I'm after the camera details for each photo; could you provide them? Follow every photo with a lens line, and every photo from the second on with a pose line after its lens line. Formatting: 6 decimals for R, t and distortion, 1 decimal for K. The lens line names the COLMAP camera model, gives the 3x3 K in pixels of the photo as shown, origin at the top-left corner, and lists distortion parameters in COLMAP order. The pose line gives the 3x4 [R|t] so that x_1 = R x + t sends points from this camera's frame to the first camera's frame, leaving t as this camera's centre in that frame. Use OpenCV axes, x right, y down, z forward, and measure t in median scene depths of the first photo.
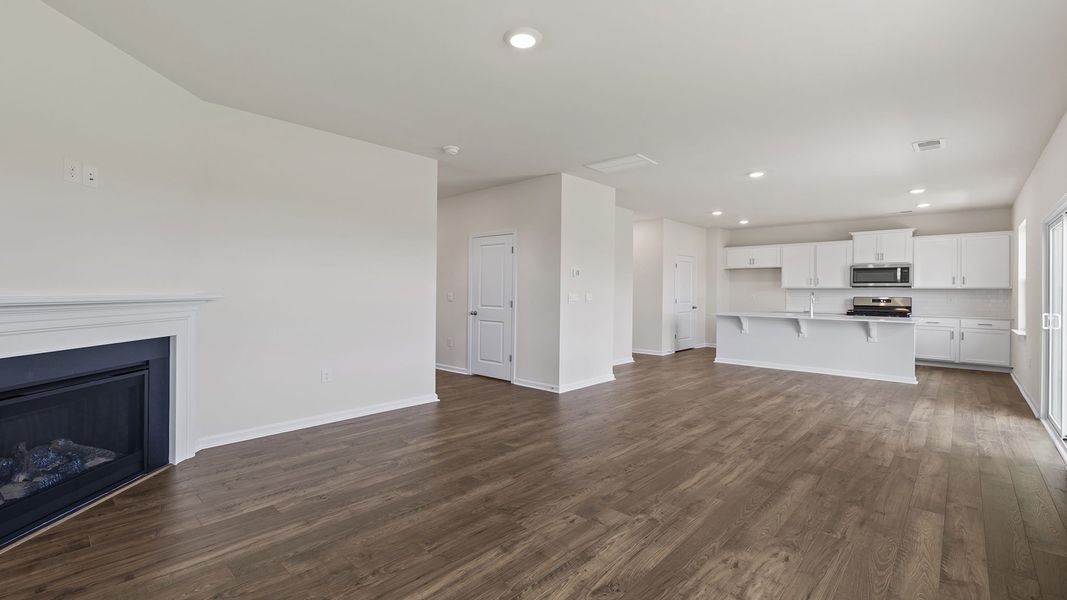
lens RADIAL K [[463.0, 0, 531.5], [0, 463.0, 294.2], [0, 0, 1]] dist [0.002654, 0.000576]
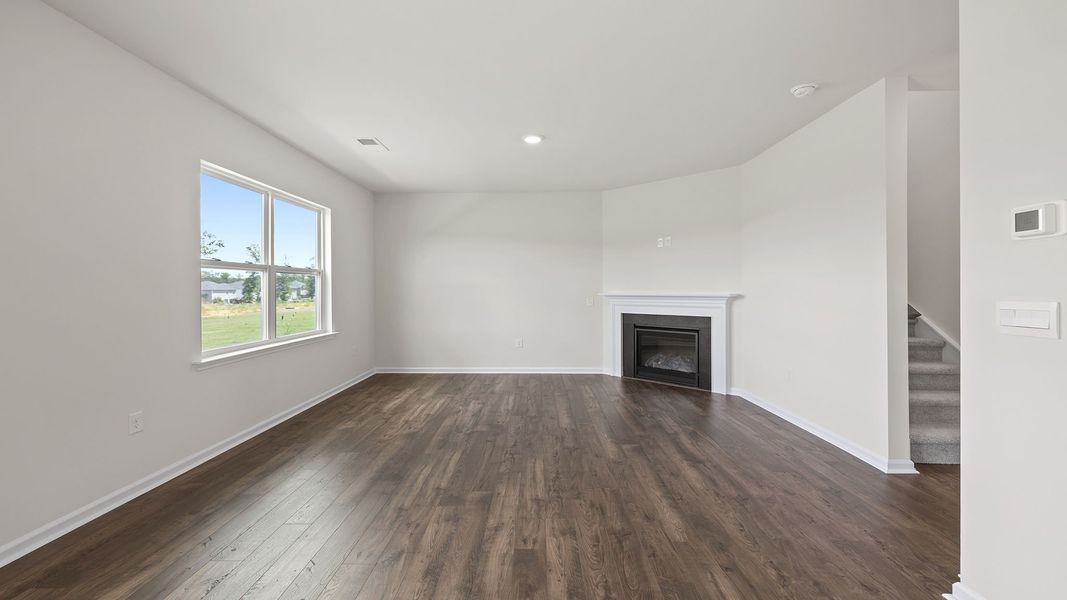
lens RADIAL K [[463.0, 0, 532.1], [0, 463.0, 292.2], [0, 0, 1]] dist [0.002654, 0.000576]
pose [[-0.747079, -0.003082, -0.664728, 0.869592], [-0.008465, 0.999952, 0.004878, -0.010344], [0.664681, 0.009271, -0.747069, 1.791031]]
